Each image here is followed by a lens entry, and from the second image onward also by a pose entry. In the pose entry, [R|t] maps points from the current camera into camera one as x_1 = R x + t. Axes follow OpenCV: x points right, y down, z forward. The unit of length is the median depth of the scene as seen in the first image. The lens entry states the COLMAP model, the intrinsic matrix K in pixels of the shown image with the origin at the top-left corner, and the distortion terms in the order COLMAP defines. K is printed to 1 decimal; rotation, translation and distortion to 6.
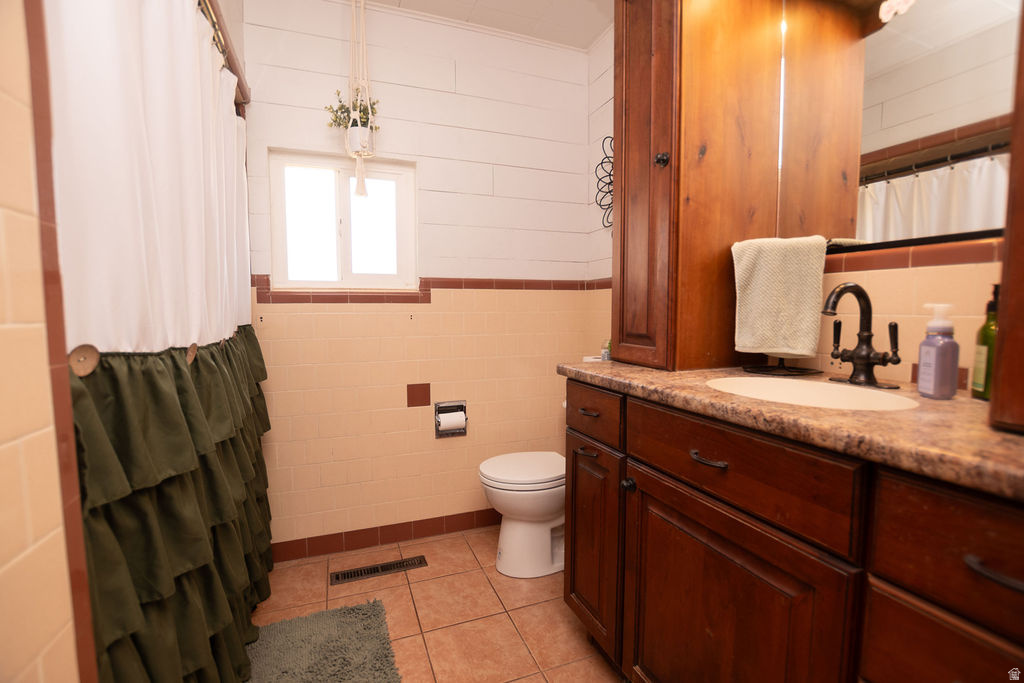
lens RADIAL K [[459.4, 0, 515.7], [0, 459.4, 343.5], [0, 0, 1]] dist [-0.031482, 0.003677]
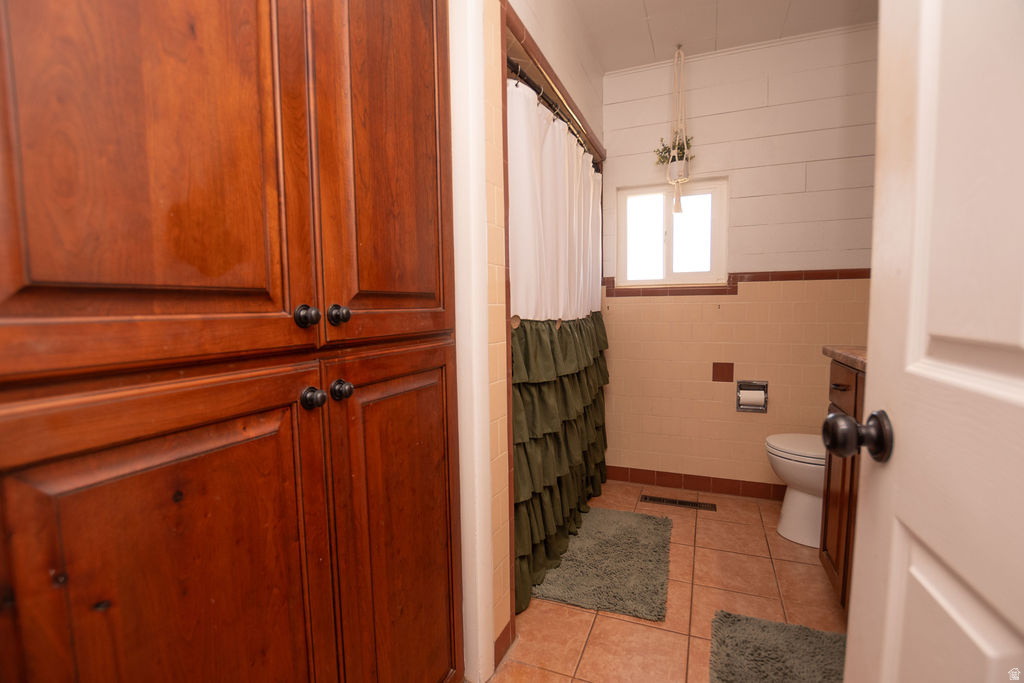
lens RADIAL K [[459.4, 0, 511.8], [0, 459.4, 342.9], [0, 0, 1]] dist [-0.031482, 0.003677]
pose [[0.714359, 0.050405, -0.697962, 0.260295], [-0.041454, 0.998699, 0.029696, 0.028598], [0.698551, 0.007720, 0.715519, -0.270468]]
